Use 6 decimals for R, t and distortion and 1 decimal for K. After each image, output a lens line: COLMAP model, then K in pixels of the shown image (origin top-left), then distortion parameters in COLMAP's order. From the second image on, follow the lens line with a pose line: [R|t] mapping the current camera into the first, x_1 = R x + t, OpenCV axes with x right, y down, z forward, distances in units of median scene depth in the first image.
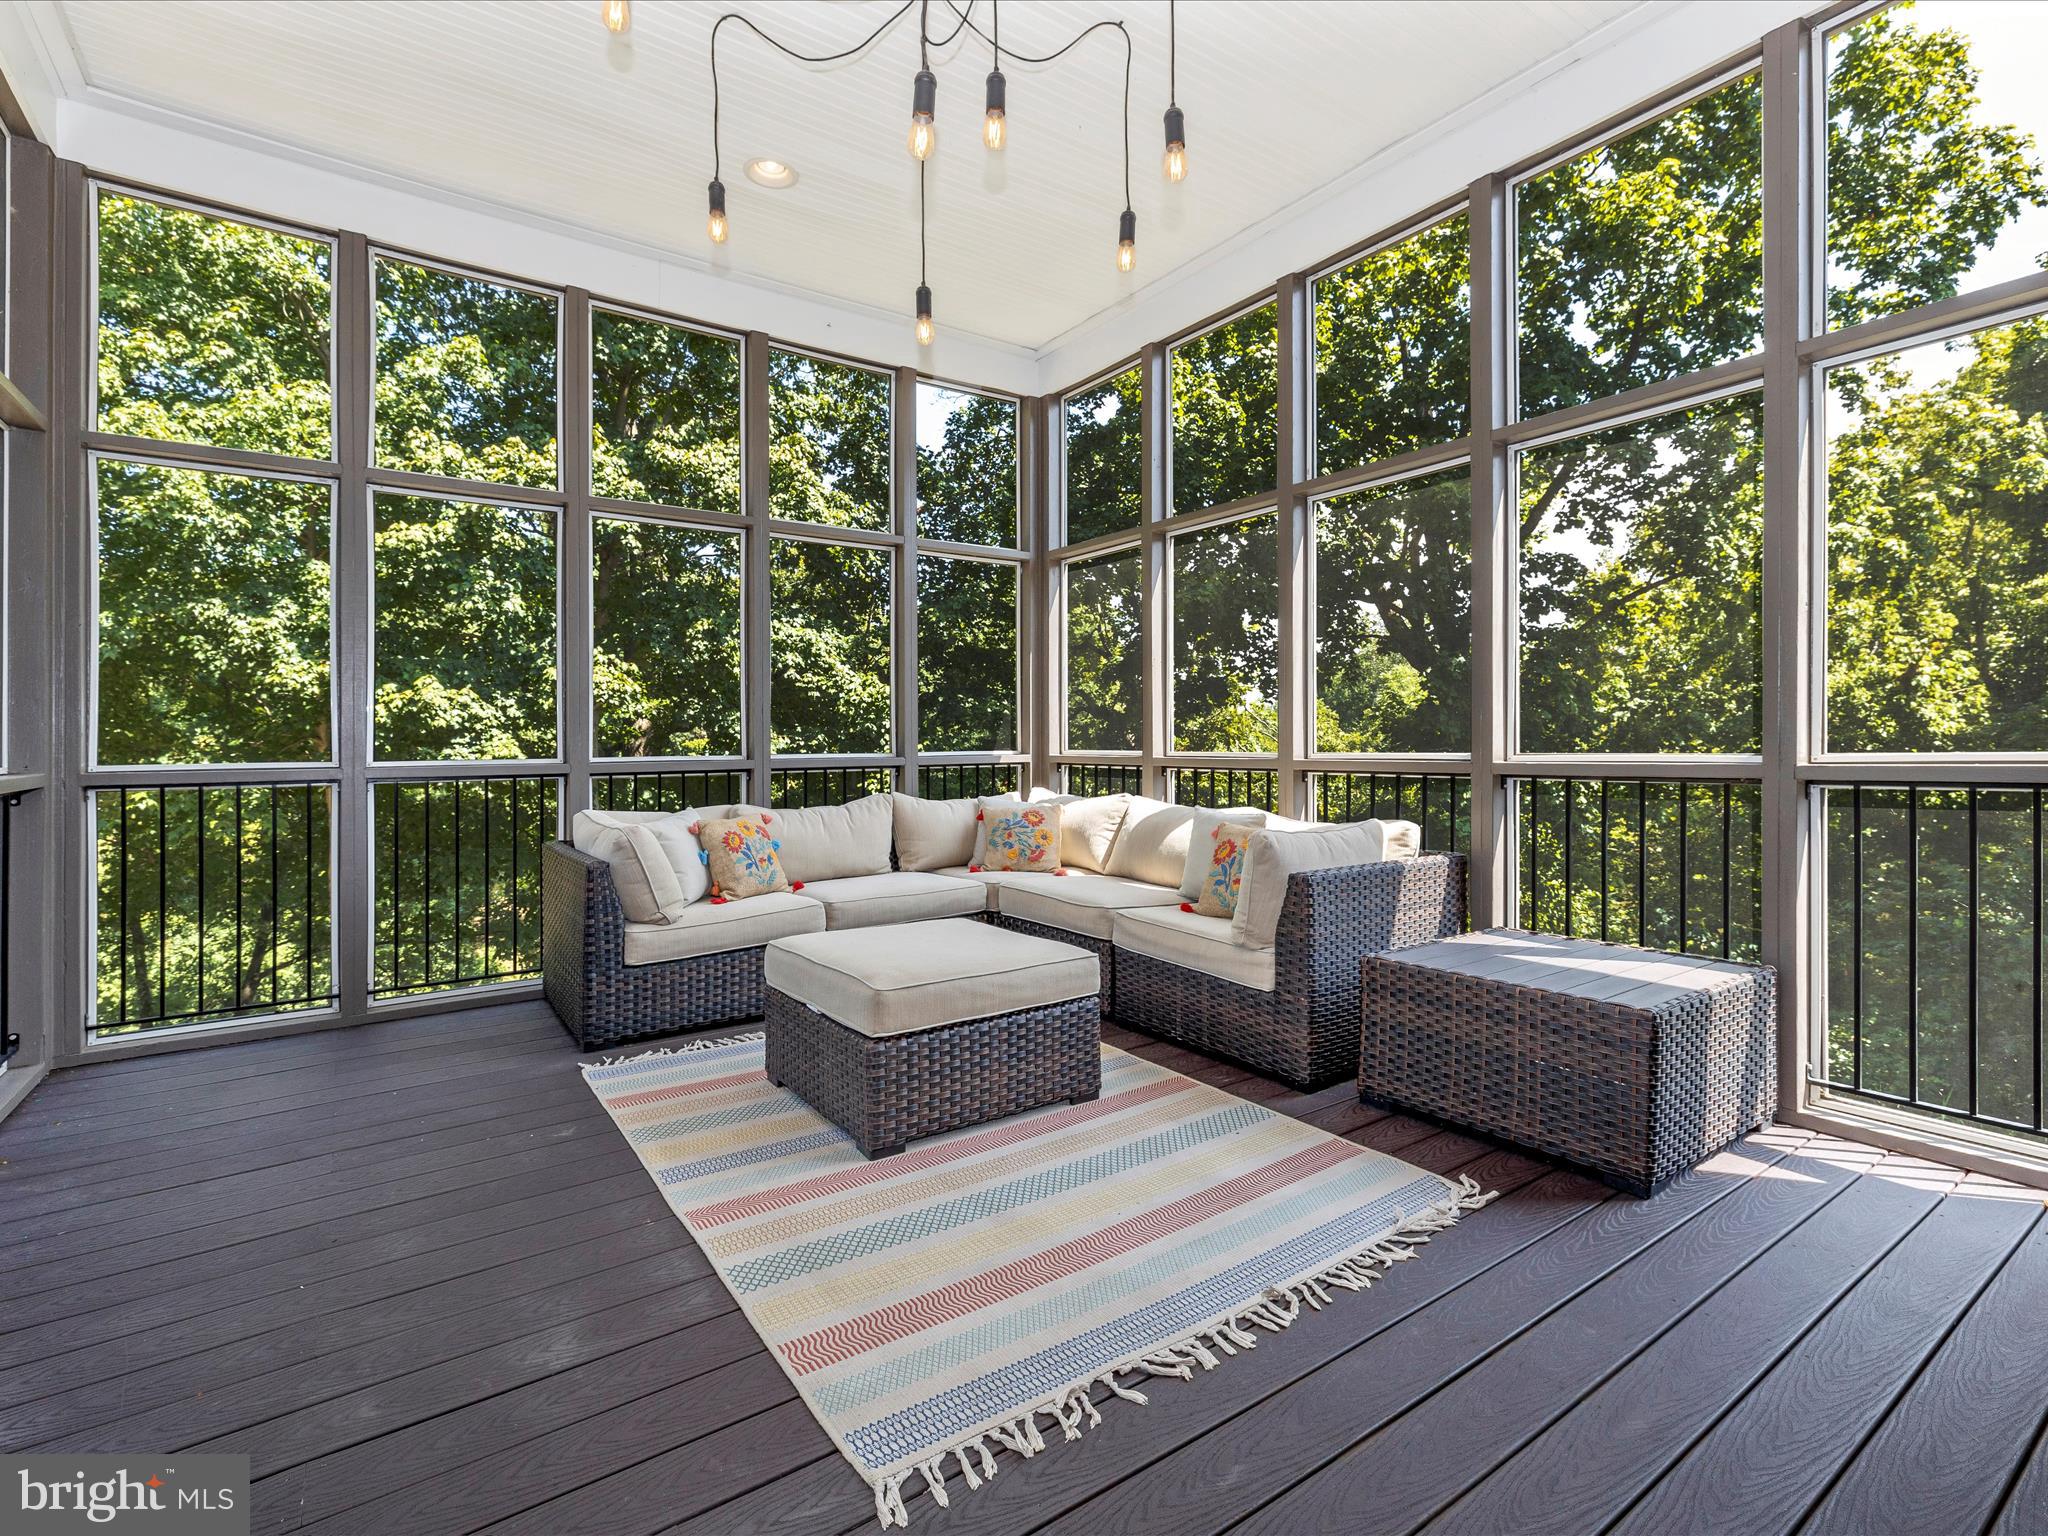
lens RADIAL K [[971.4, 0, 1017.8], [0, 971.4, 758.7], [0, 0, 1]] dist [0.007128, 0.001228]
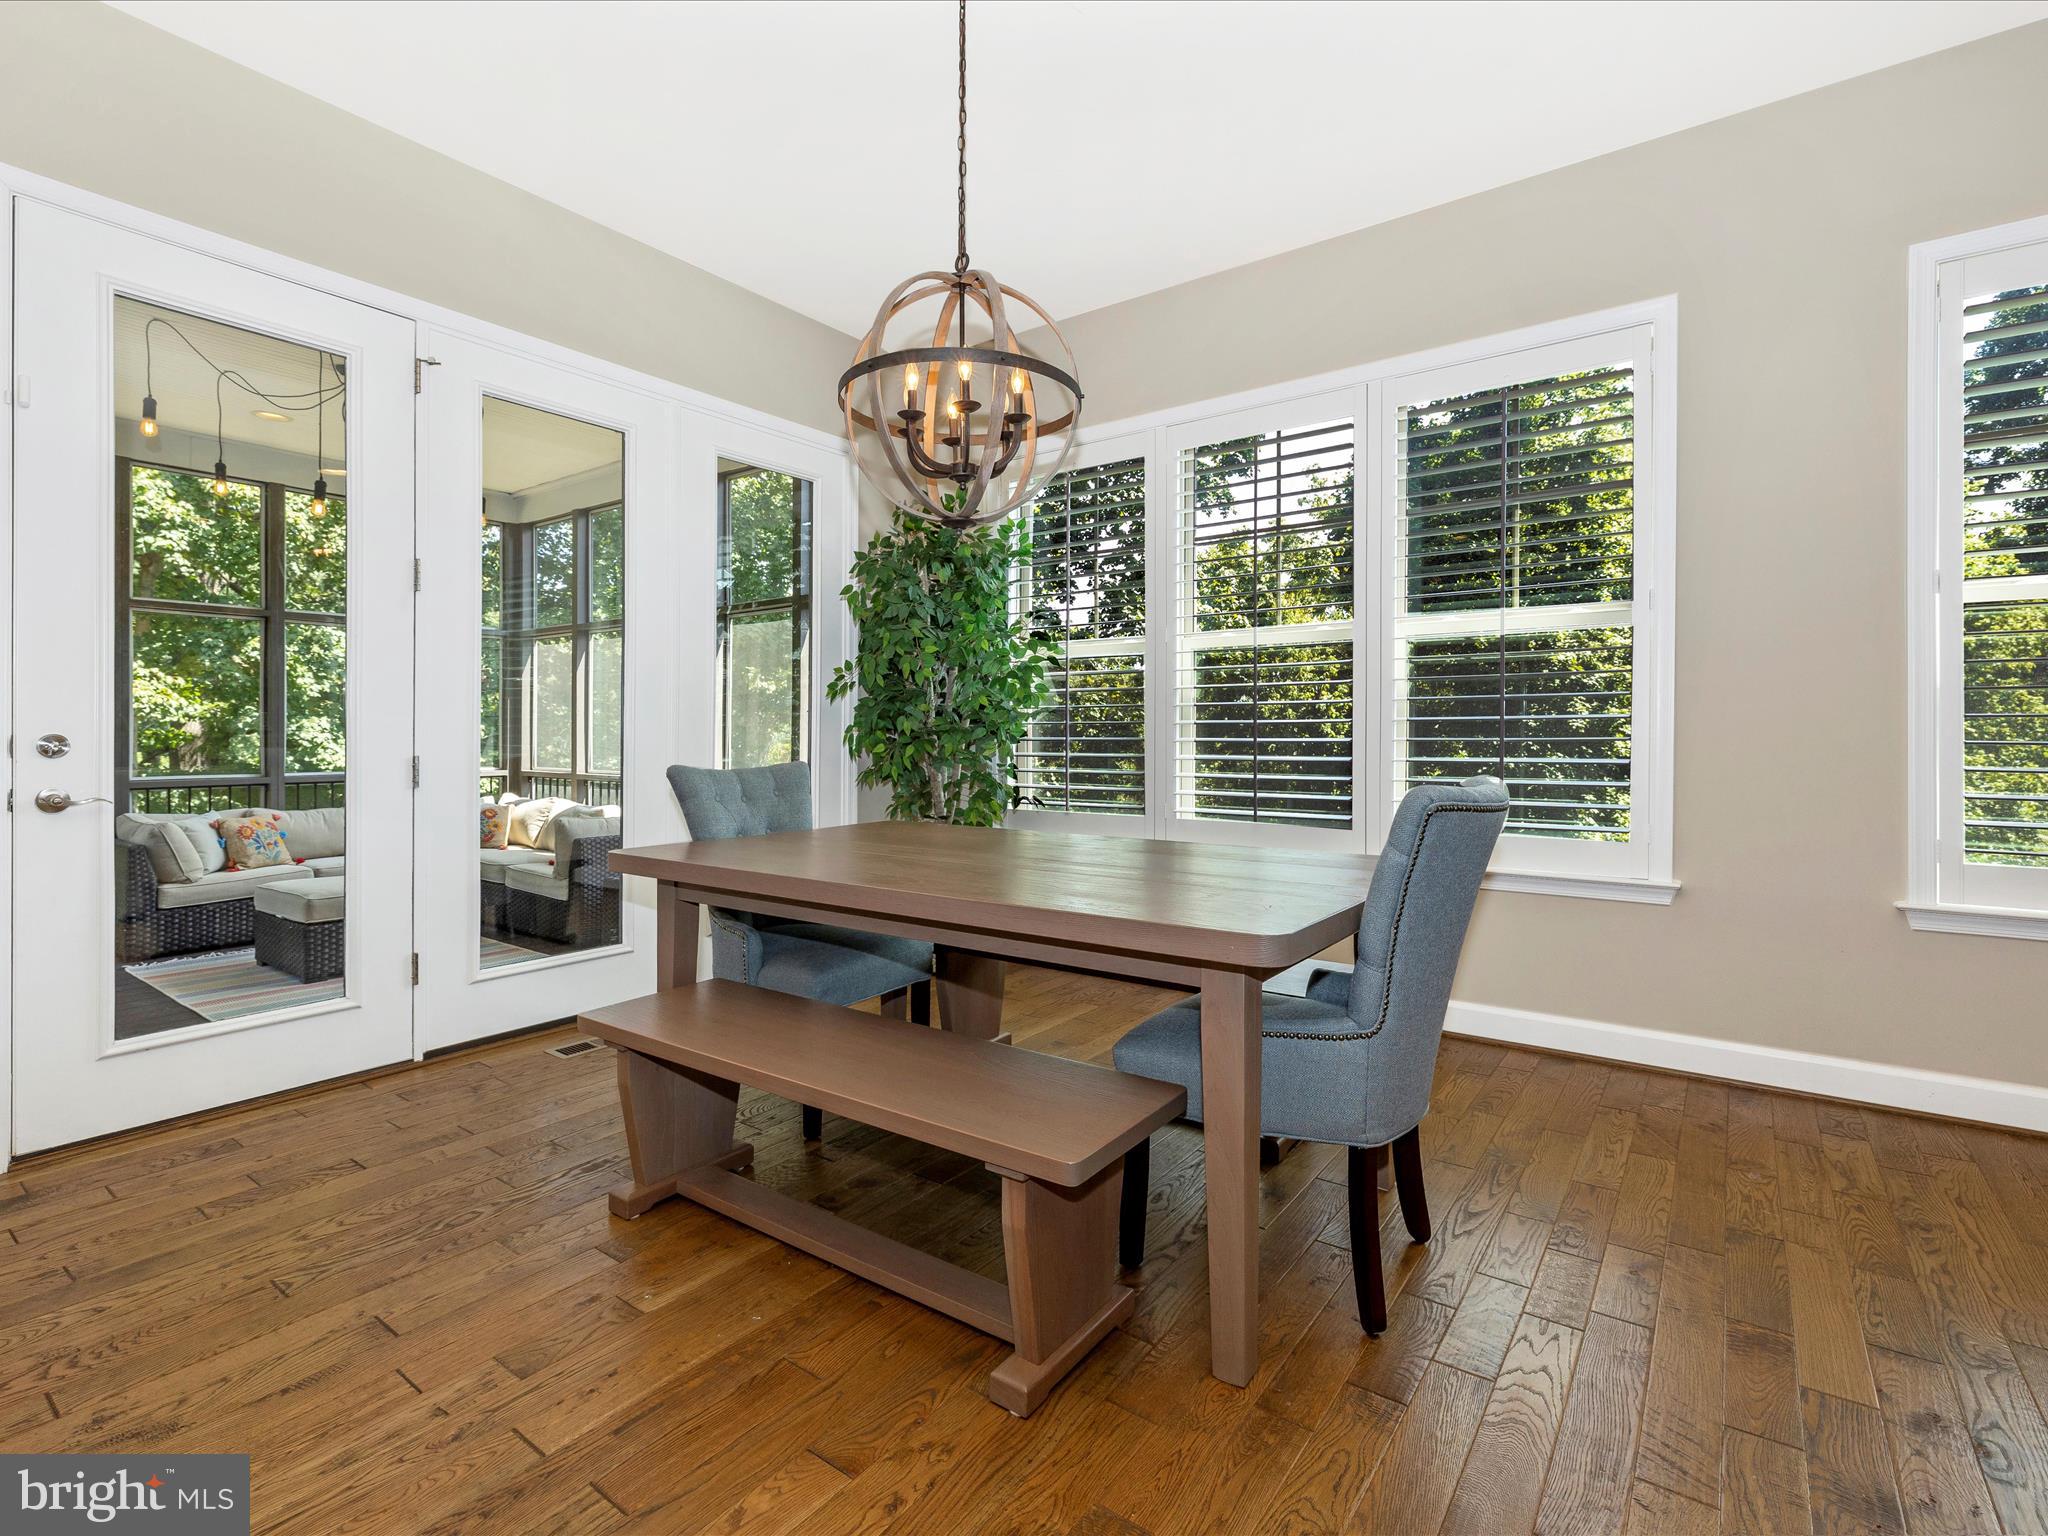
lens RADIAL K [[971.4, 0, 1014.4], [0, 971.4, 755.1], [0, 0, 1]] dist [0.007128, 0.001228]
pose [[0.948420, 0.003388, 0.316997, 0.336256], [-0.004611, 0.999985, 0.003105, -0.043530], [-0.316982, -0.004407, 0.948421, -0.775273]]
